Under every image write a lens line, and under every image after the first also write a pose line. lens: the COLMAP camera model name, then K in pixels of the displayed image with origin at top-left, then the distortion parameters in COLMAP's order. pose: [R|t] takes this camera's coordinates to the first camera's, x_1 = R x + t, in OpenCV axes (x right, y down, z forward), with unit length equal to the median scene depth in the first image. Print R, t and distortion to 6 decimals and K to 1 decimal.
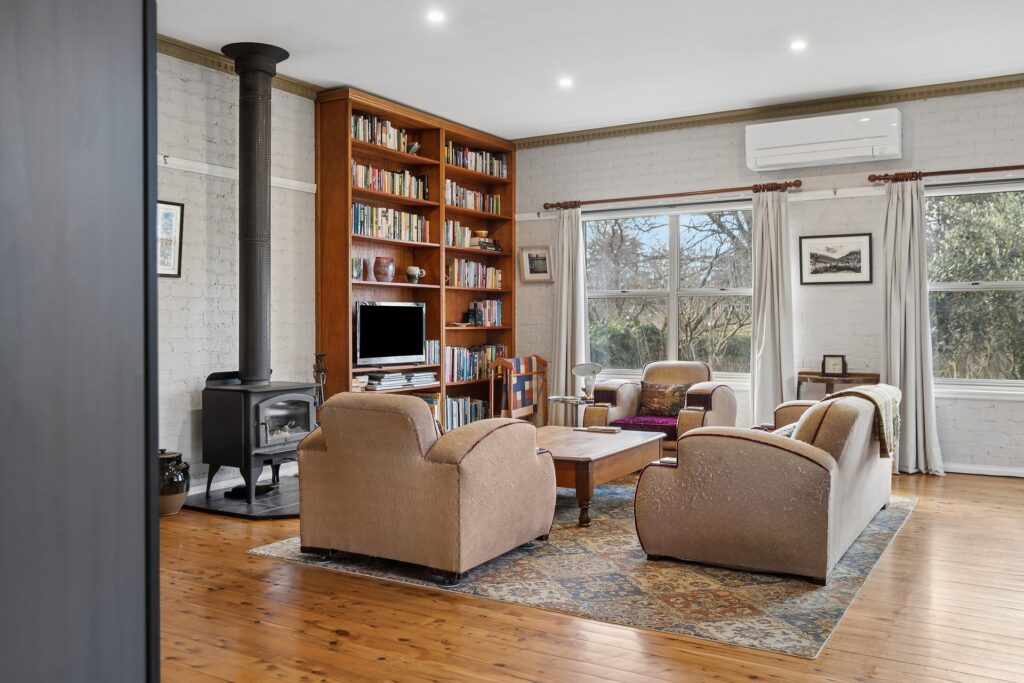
lens RADIAL K [[885.3, 0, 511.4], [0, 885.3, 333.0], [0, 0, 1]] dist [-0.001415, 0.003795]
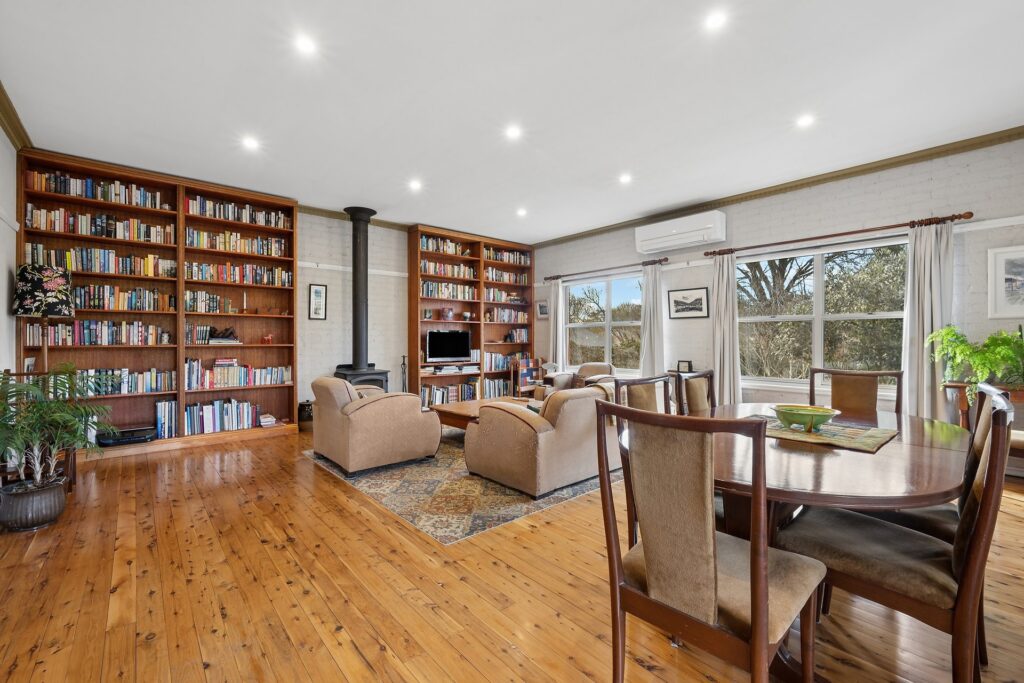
lens RADIAL K [[439.2, 0, 512.0], [0, 439.2, 341.5], [0, 0, 1]] dist [0.001219, 0.000076]
pose [[0.950159, 0.002789, -0.311752, 0.308570], [-0.004649, 0.999976, -0.005222, -0.005516], [0.311730, 0.006411, 0.950149, 0.106890]]
